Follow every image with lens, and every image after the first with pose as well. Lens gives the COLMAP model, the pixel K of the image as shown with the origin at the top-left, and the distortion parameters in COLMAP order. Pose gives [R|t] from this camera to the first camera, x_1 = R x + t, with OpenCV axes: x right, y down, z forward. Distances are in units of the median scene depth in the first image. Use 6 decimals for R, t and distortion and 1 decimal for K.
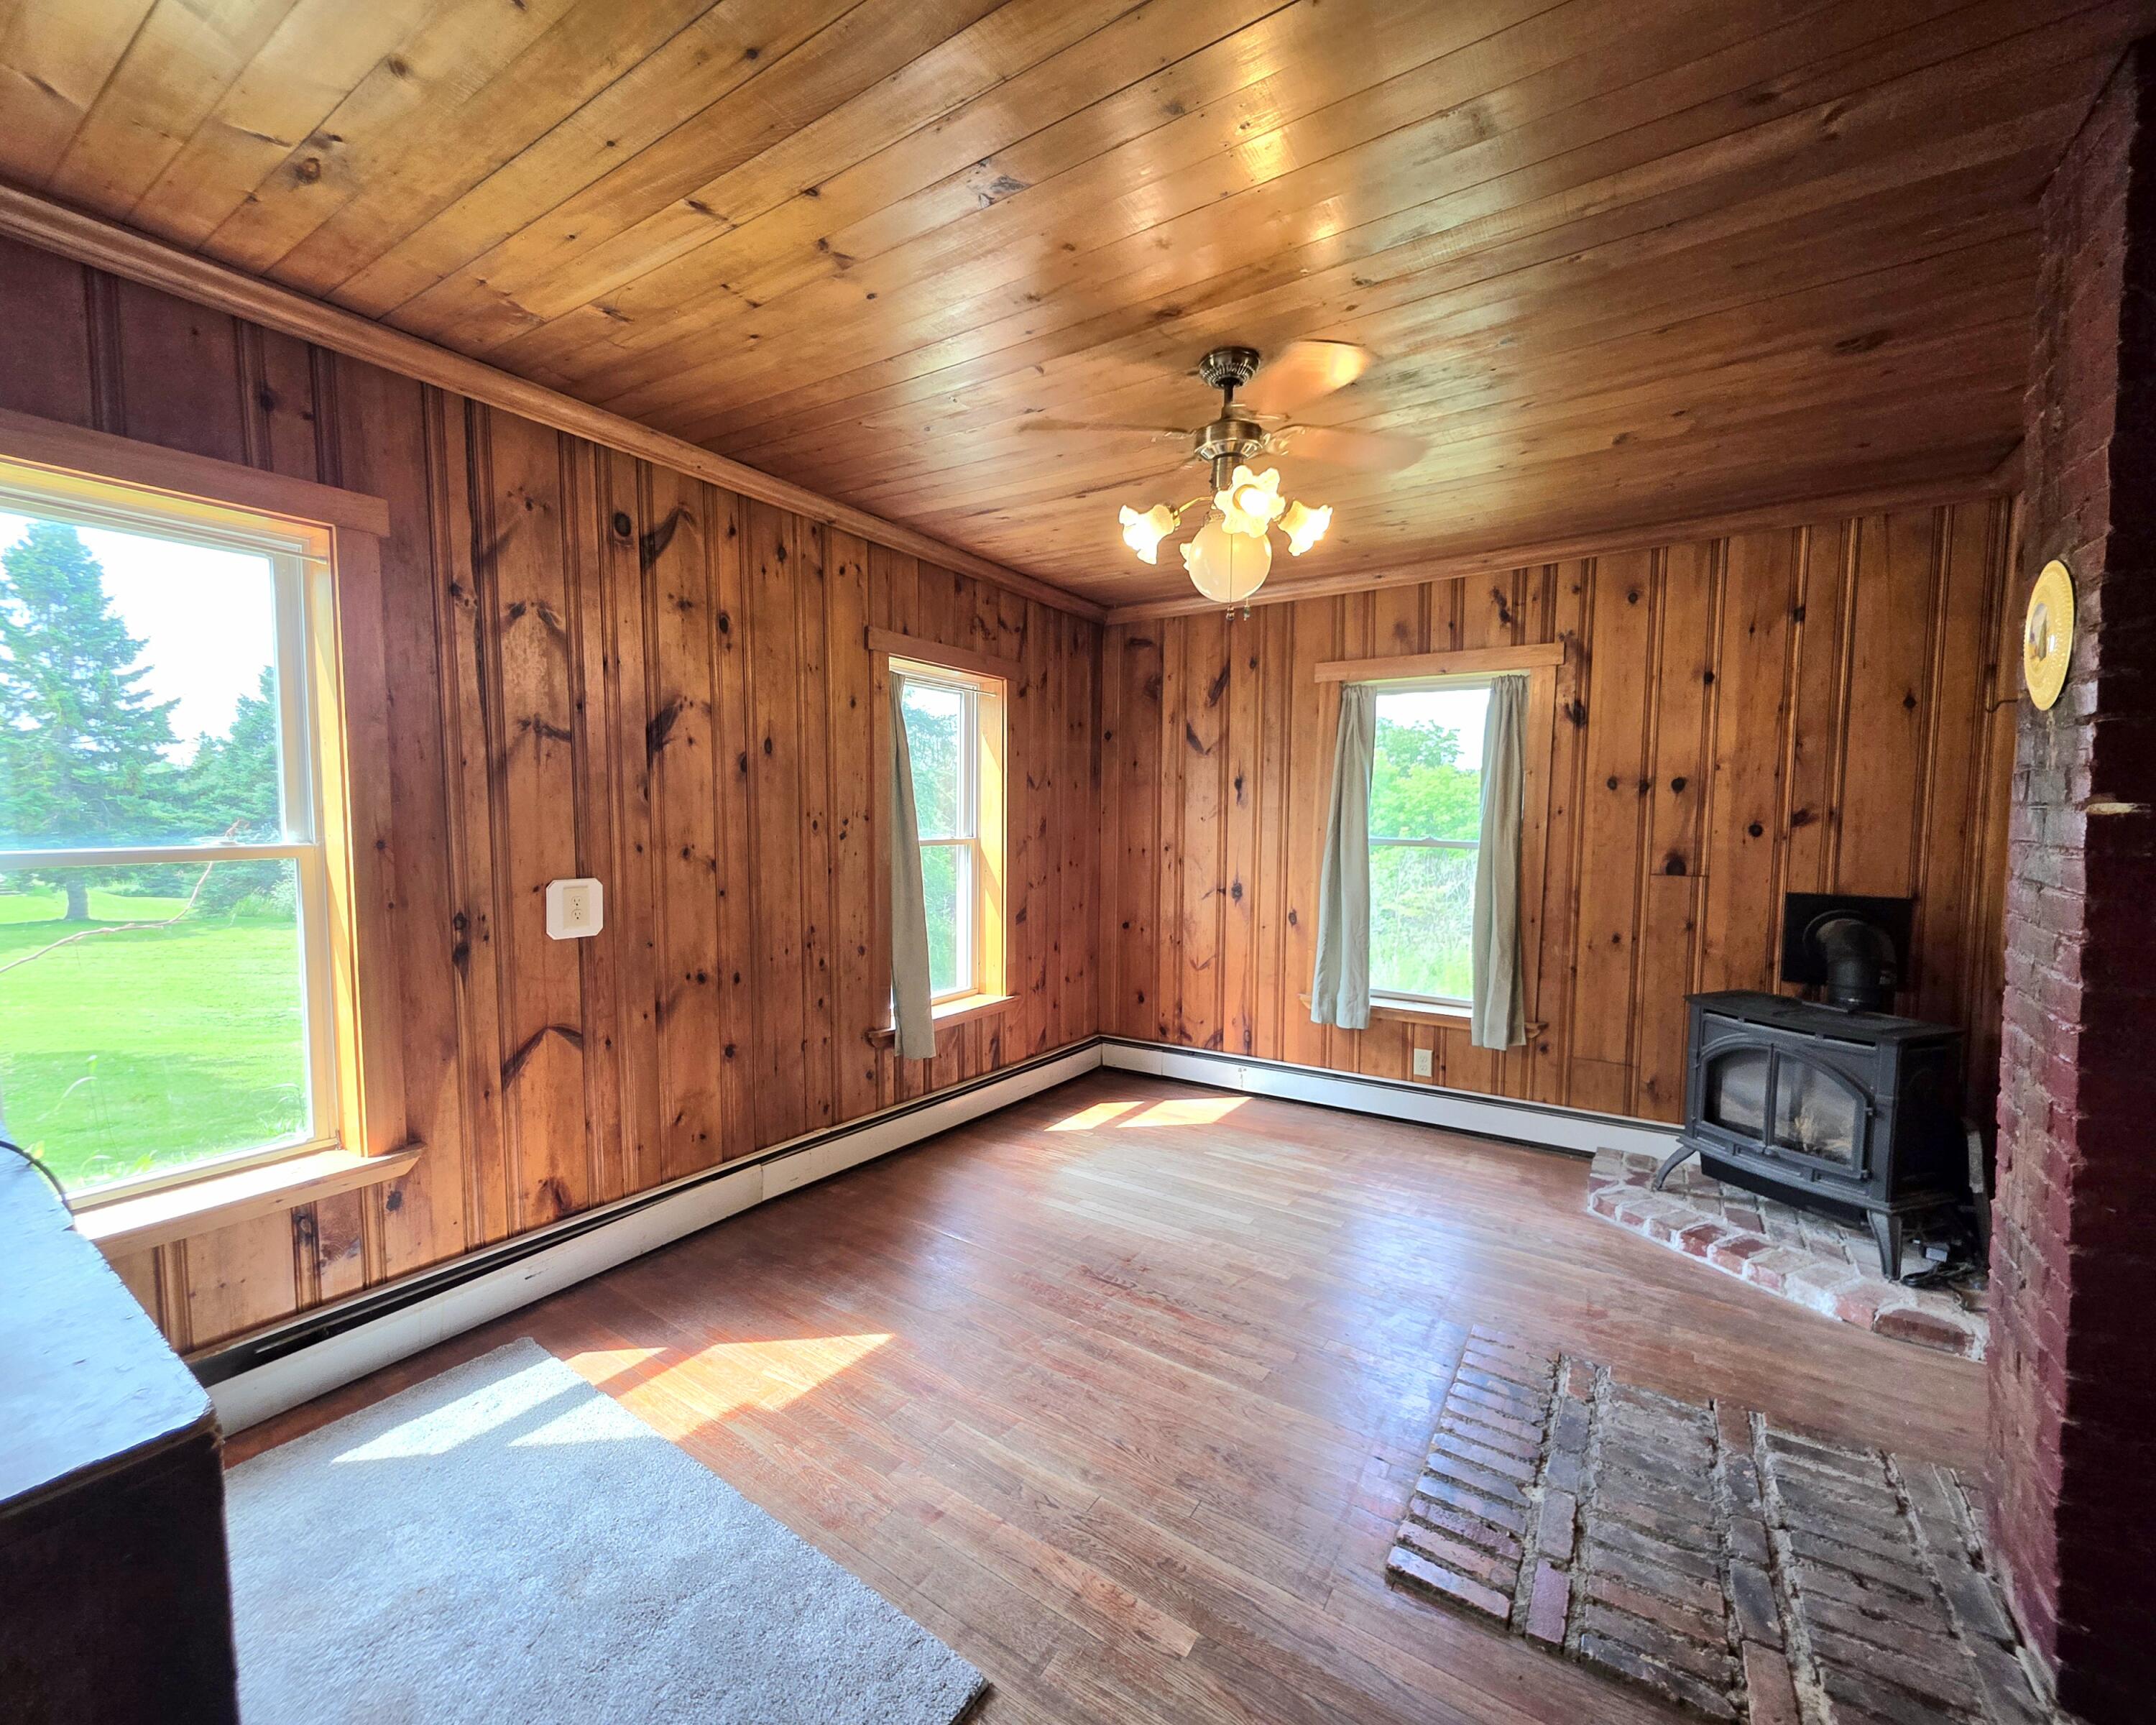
lens RADIAL K [[916.1, 0, 1026.1], [0, 916.1, 862.9], [0, 0, 1]] dist [0.001305, -0.000080]
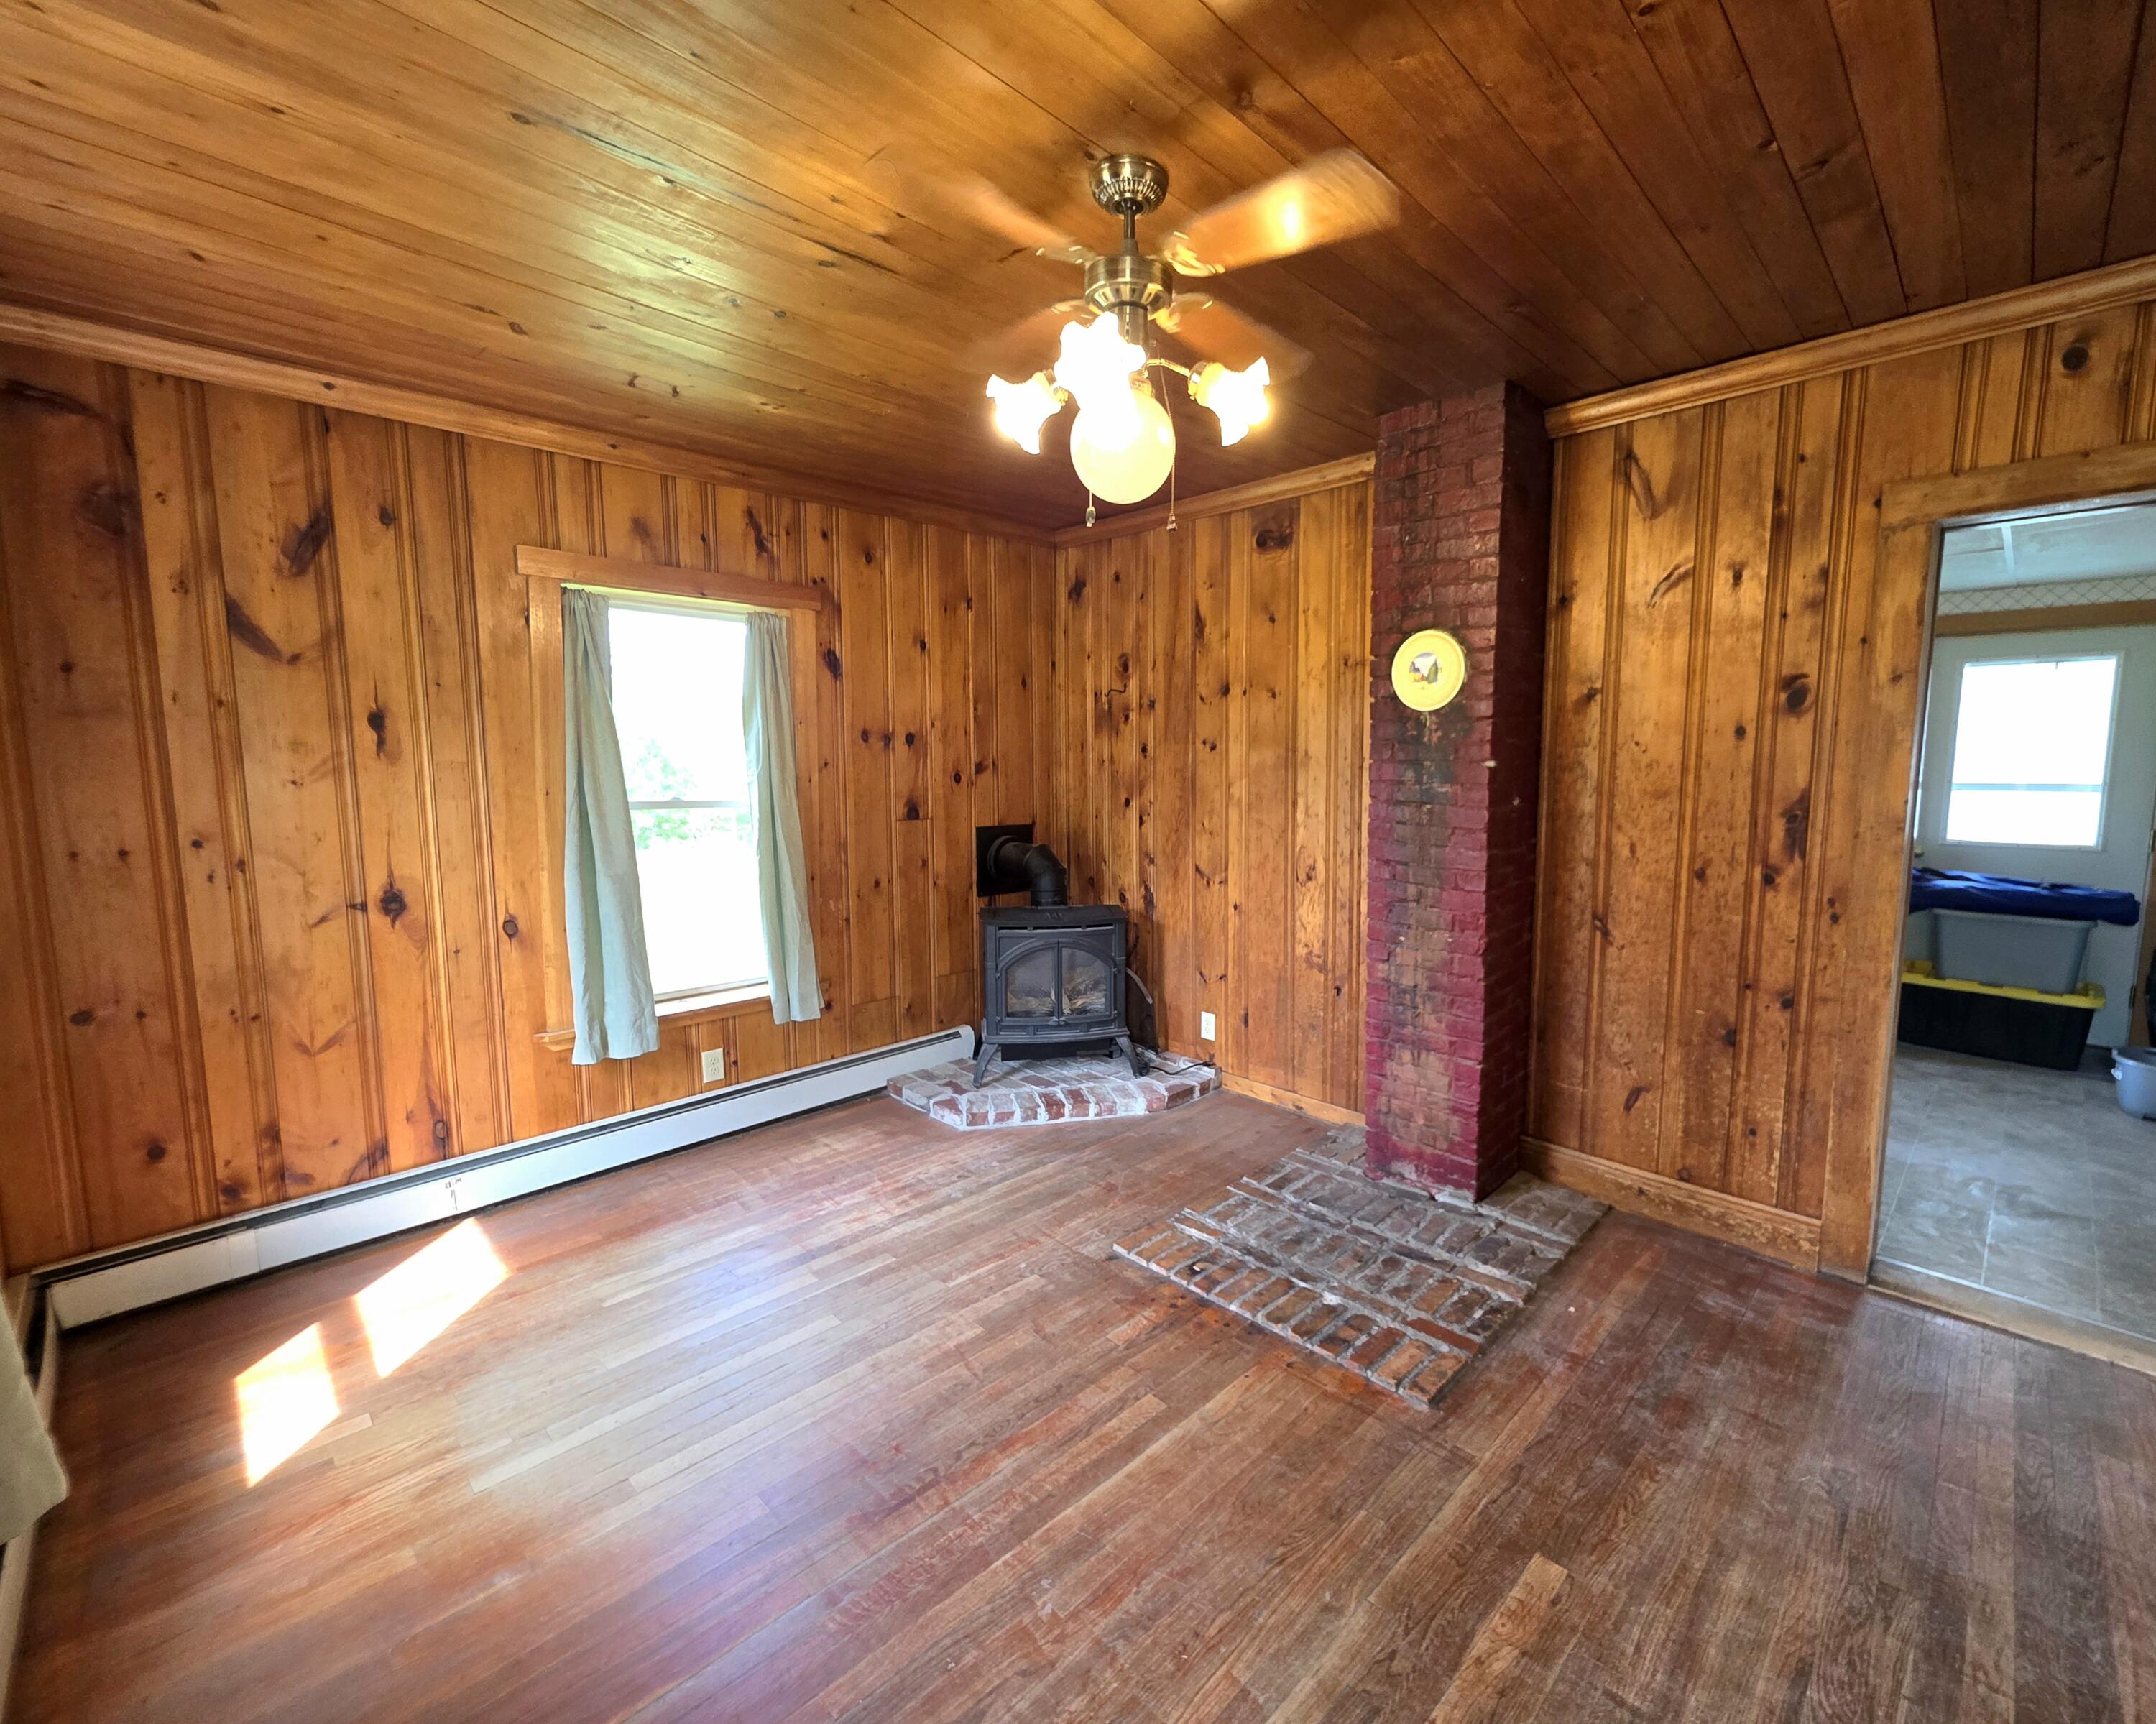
lens RADIAL K [[916.3, 0, 1150.8], [0, 916.3, 862.4], [0, 0, 1]] dist [0.000813, -0.000701]
pose [[0.151533, -0.116910, 0.981514, -0.342675], [0.058056, 0.992319, 0.109234, -0.039000], [-0.986746, 0.040430, 0.157157, 0.515829]]
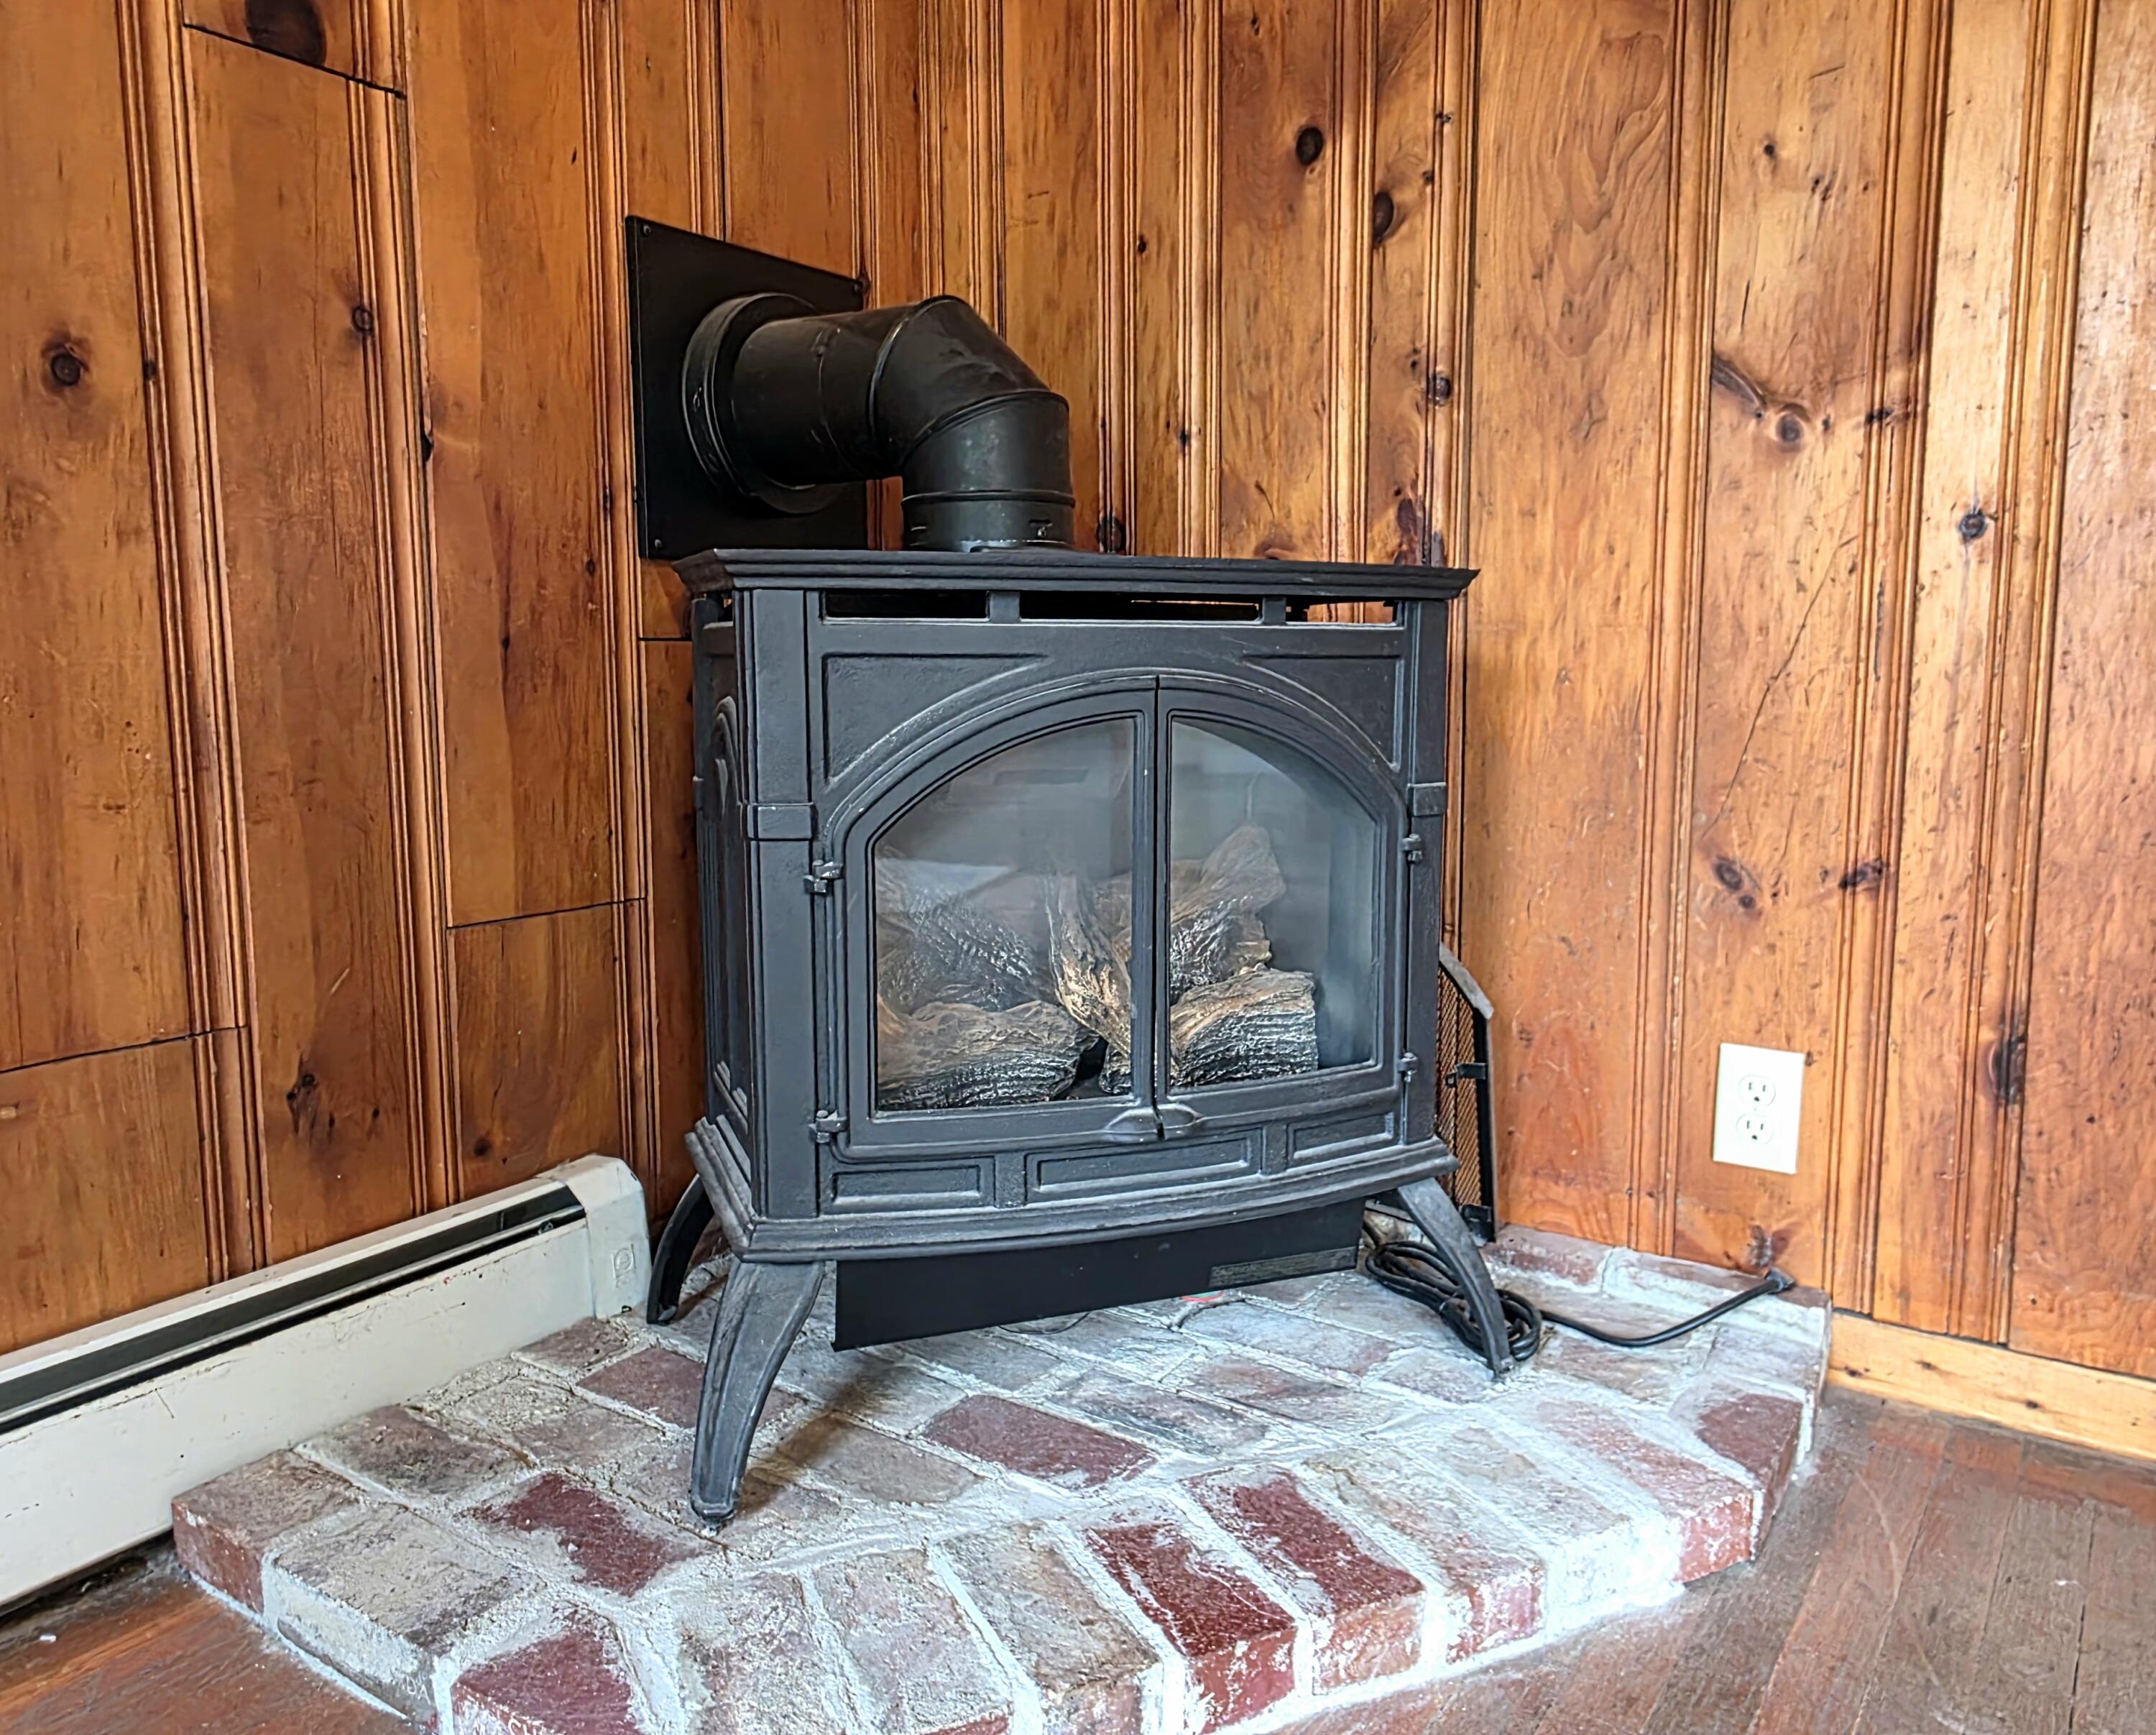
lens RADIAL K [[1586.7, 0, 1082.3], [0, 1586.7, 870.1], [0, 0, 1]] dist [0.007324, 0.001866]
pose [[-0.007633, -0.143622, 0.989603, 0.316915], [0.059059, 0.987840, 0.143822, 0.146479], [-0.998225, 0.059543, 0.000942, 0.800257]]
